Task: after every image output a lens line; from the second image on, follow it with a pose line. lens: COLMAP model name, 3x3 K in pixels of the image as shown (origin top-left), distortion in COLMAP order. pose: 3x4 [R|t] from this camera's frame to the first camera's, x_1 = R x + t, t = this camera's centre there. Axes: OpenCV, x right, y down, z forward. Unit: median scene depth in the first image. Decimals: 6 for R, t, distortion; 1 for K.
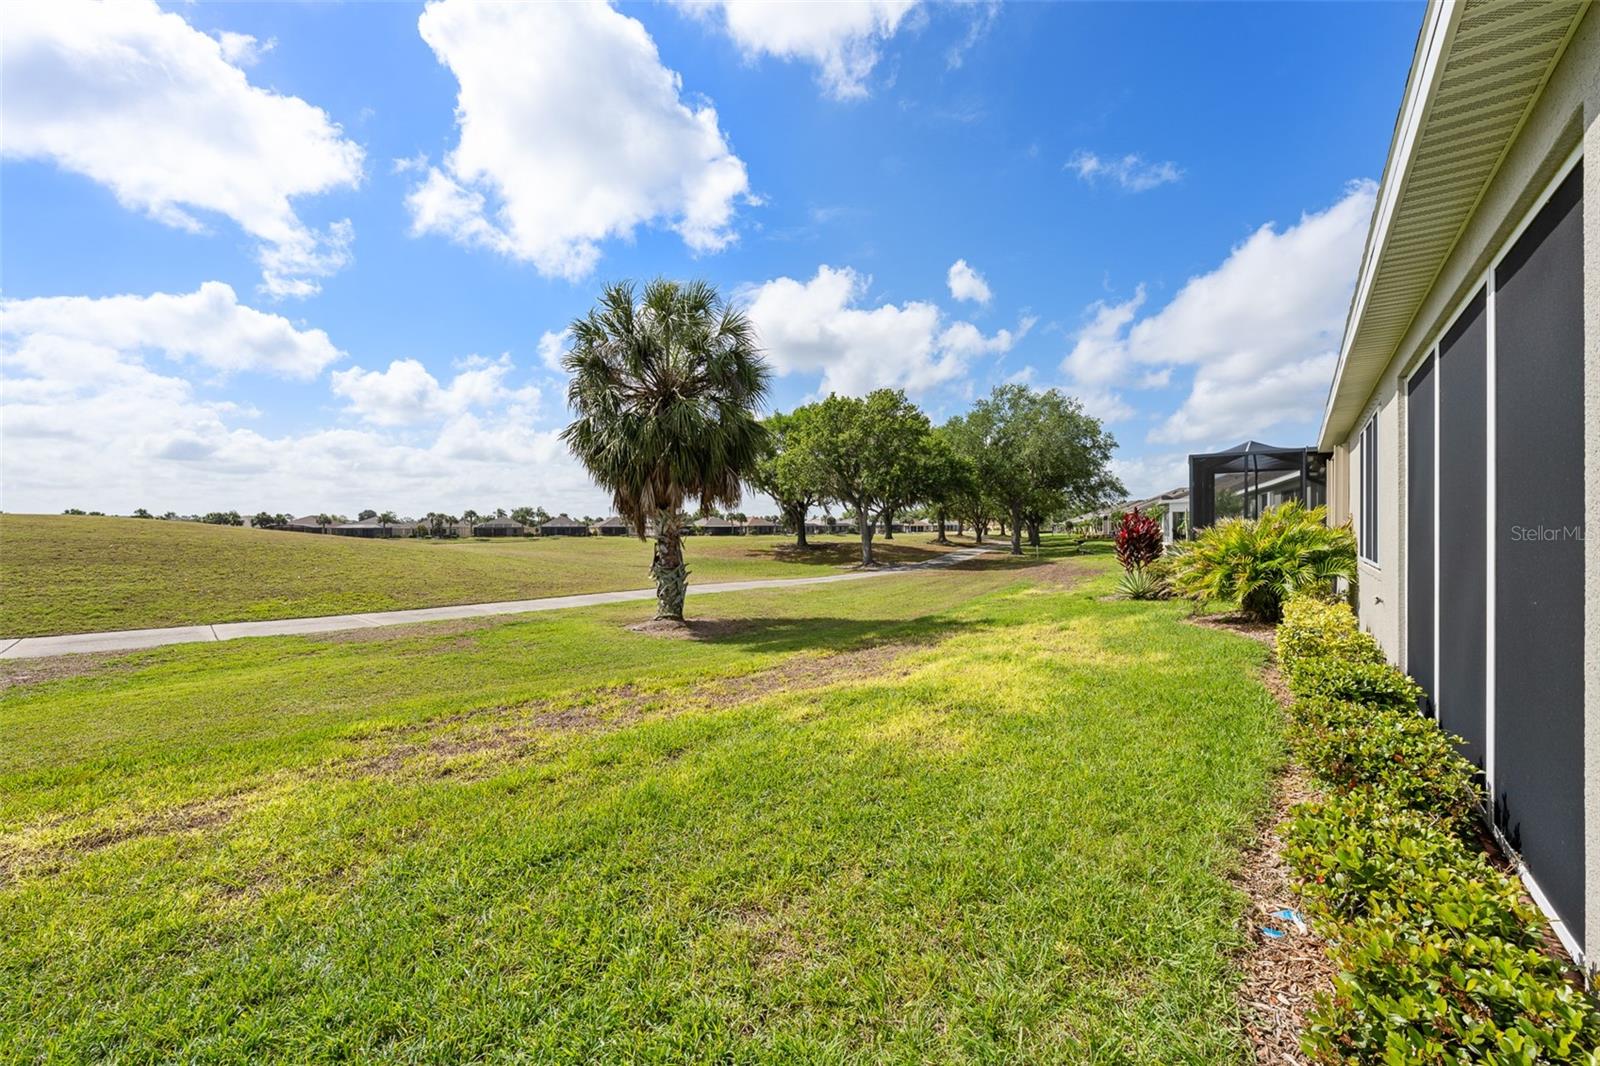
lens RADIAL K [[632.3, 0, 800.5], [0, 632.3, 537.3], [0, 0, 1]] dist [-0.000167, 0.000067]
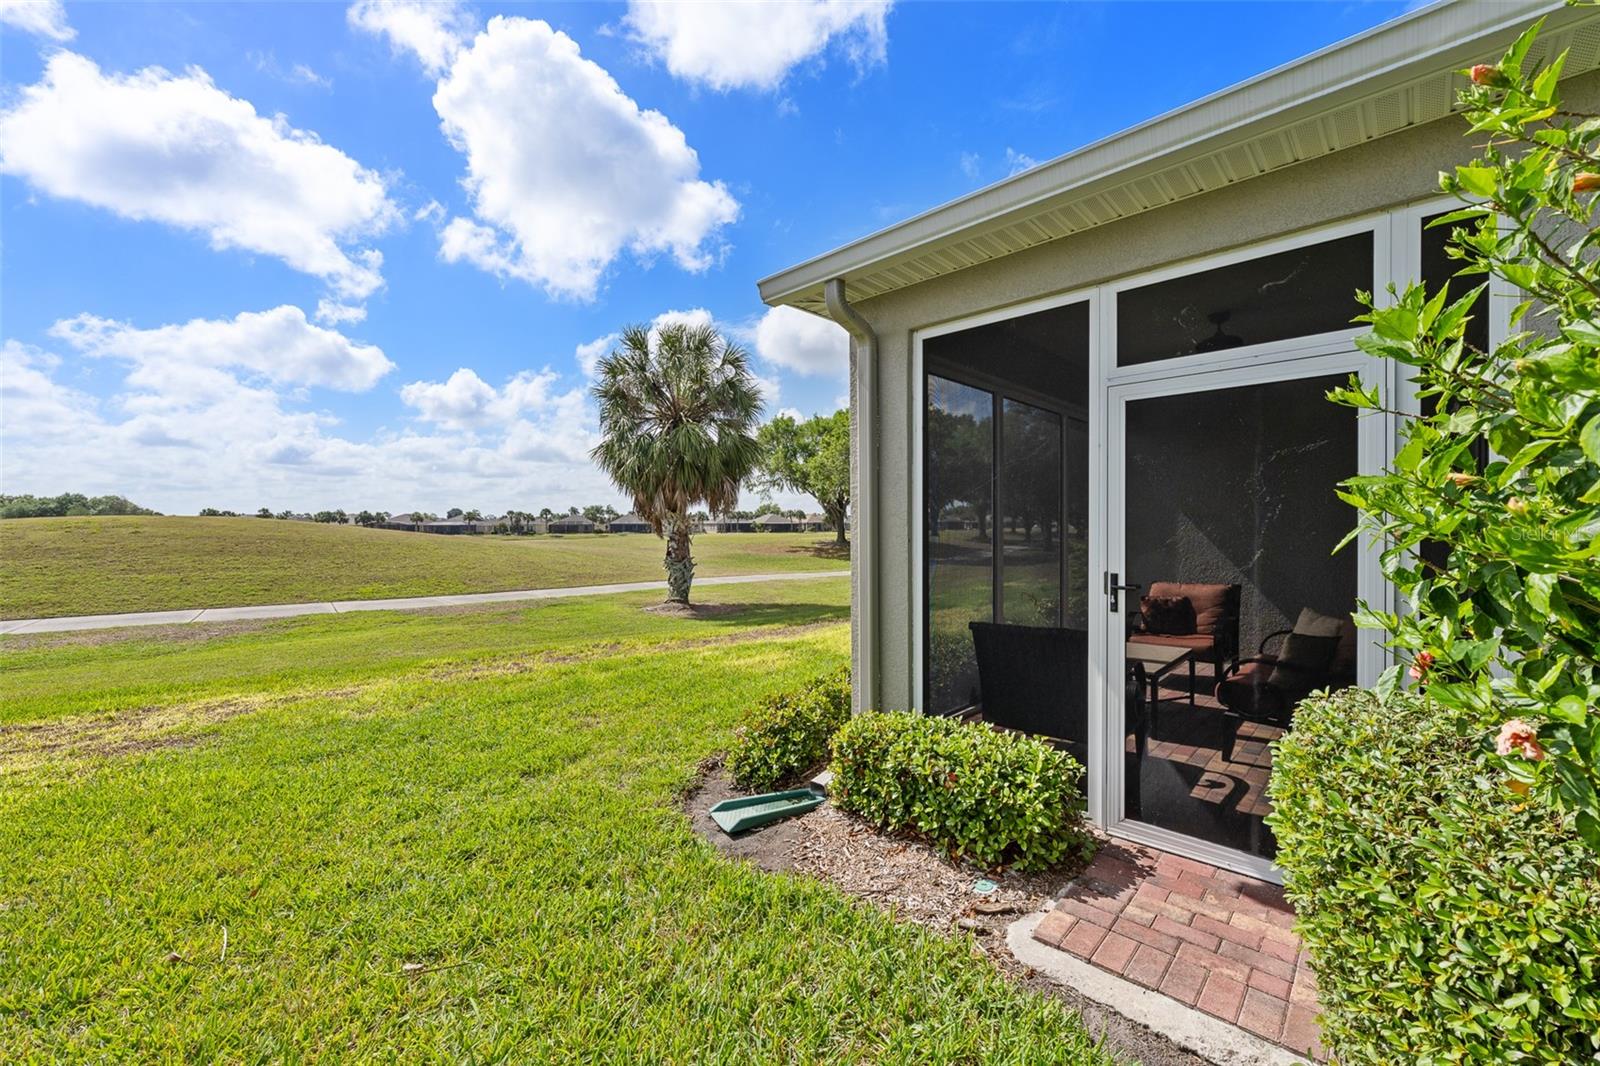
lens RADIAL K [[631.7, 0, 800.0], [0, 631.7, 533.0], [0, 0, 1]] dist [0.000879, 0.000113]
pose [[0.994867, 0.000644, -0.101192, 0.129376], [-0.000797, 0.999999, -0.001475, -0.002415], [0.101191, 0.001548, 0.994866, -0.160425]]
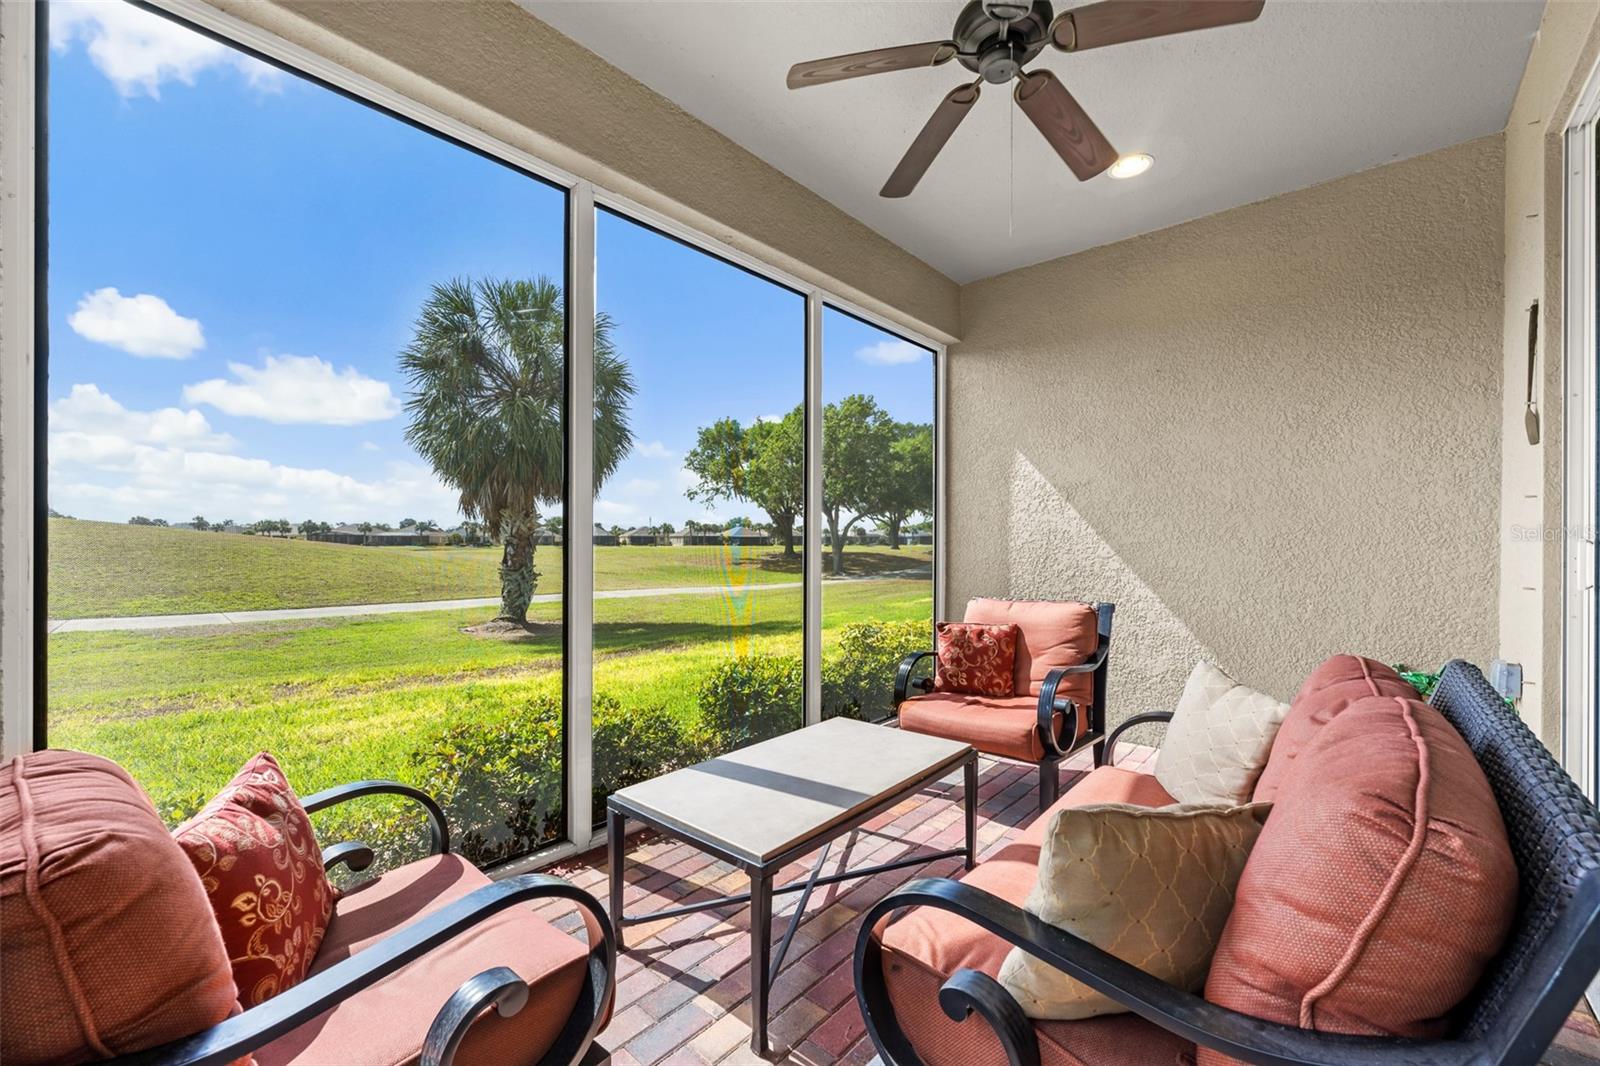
lens RADIAL K [[637.2, 0, 801.0], [0, 637.2, 541.6], [0, 0, 1]] dist [-0.000360, 0.000000]
pose [[0.998101, 0.006647, -0.061242, 0.262616], [-0.007300, 0.999919, -0.010448, 0.010360], [0.061168, 0.010875, 0.998068, 0.026599]]
